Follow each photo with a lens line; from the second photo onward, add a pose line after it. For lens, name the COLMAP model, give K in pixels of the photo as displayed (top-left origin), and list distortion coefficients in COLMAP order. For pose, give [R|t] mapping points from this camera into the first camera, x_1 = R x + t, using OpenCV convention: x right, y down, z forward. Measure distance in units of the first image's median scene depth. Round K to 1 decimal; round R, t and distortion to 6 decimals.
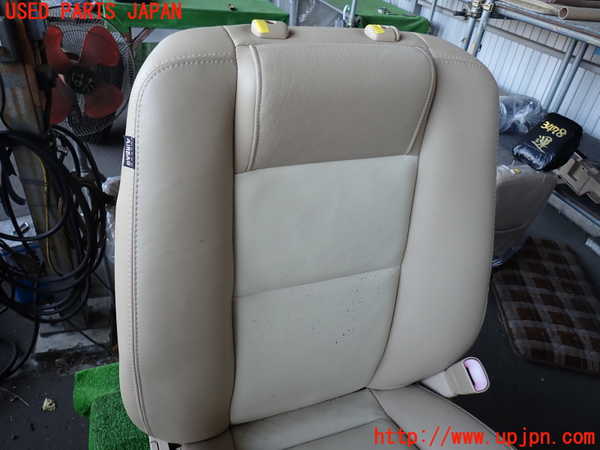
lens RADIAL K [[438.7, 0, 300.0], [0, 438.7, 225.0], [0, 0, 1]] dist [-0.002004, -0.002944]
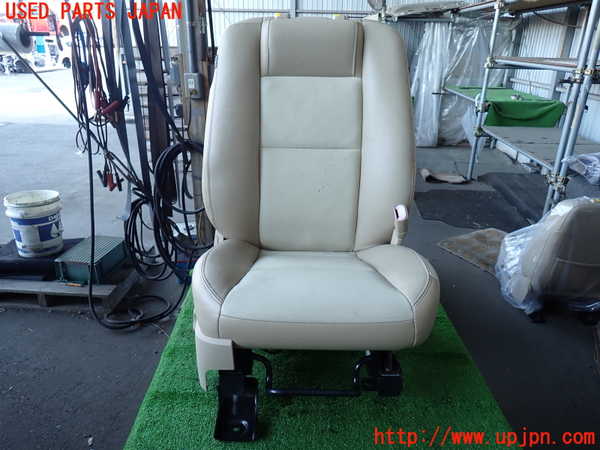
lens RADIAL K [[438.7, 0, 300.0], [0, 438.7, 225.0], [0, 0, 1]] dist [-0.002004, -0.002944]
pose [[0.933995, 0.047505, -0.354113, 0.200642], [-0.129032, 0.969079, -0.210326, 0.244379], [0.333172, 0.242136, 0.911245, -0.179753]]
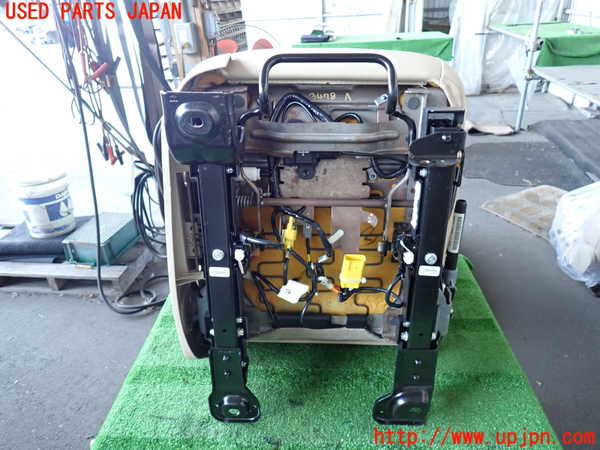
lens RADIAL K [[438.7, 0, 300.0], [0, 438.7, 225.0], [0, 0, 1]] dist [-0.002004, -0.002944]
pose [[0.900809, 0.049779, -0.431353, 0.192677], [-0.106871, 0.988265, -0.109134, 0.188005], [0.420859, 0.144408, 0.895558, -0.048625]]
